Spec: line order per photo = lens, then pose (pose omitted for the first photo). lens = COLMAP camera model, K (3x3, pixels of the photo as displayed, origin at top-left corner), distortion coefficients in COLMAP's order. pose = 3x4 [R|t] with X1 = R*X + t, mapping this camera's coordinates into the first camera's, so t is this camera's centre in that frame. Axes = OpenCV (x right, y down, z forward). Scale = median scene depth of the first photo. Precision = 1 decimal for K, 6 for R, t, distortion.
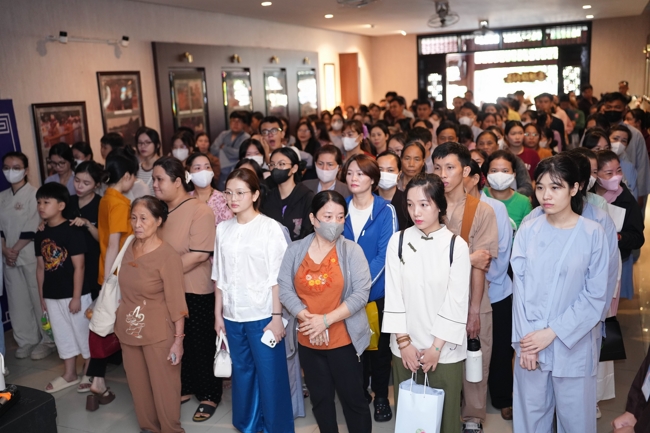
lens RADIAL K [[676.2, 0, 321.1], [0, 676.2, 217.3], [0, 0, 1]] dist [0.020281, 0.000000]
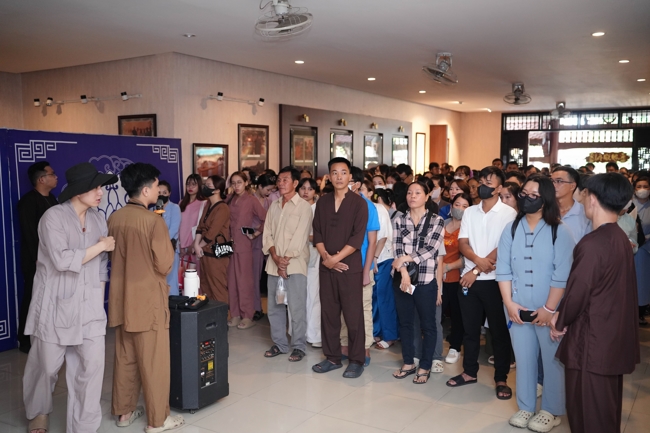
lens RADIAL K [[676.2, 0, 325.0], [0, 676.2, 216.2], [0, 0, 1]] dist [0.020281, 0.000000]
pose [[0.989480, 0.067544, -0.127935, 0.008841], [-0.081310, 0.991076, -0.105628, 0.059034], [0.119659, 0.114919, 0.986142, -0.167926]]
